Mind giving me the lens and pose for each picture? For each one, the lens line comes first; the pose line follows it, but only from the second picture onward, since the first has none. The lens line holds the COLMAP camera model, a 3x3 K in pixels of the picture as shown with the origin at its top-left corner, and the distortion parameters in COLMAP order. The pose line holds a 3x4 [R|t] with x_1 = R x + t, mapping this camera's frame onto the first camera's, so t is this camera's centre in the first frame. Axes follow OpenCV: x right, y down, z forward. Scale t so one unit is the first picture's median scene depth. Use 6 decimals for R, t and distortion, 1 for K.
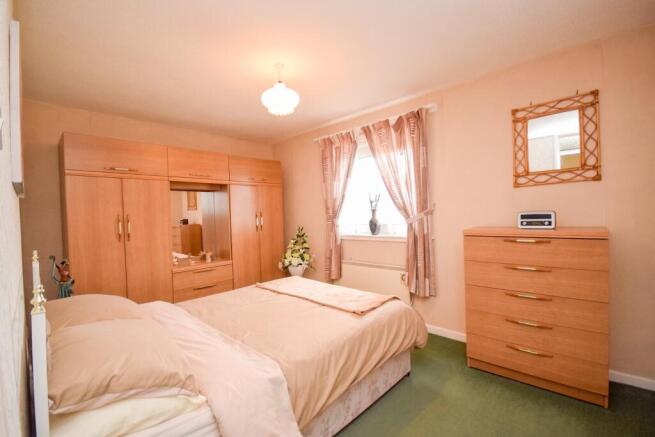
lens RADIAL K [[288.8, 0, 326.5], [0, 288.8, 220.2], [0, 0, 1]] dist [0.001620, -0.000057]
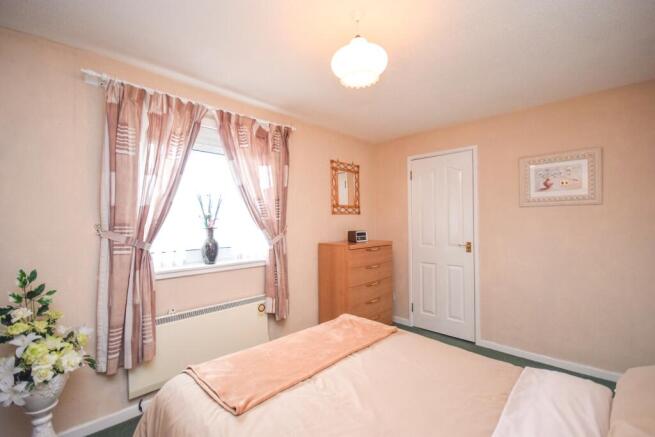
lens RADIAL K [[288.8, 0, 326.5], [0, 288.8, 220.2], [0, 0, 1]] dist [0.001620, -0.000057]
pose [[0.017869, 0.039002, 0.999079, -0.605232], [0.026819, 0.998861, -0.039473, -0.022442], [-0.999481, 0.027500, 0.016803, 0.793751]]
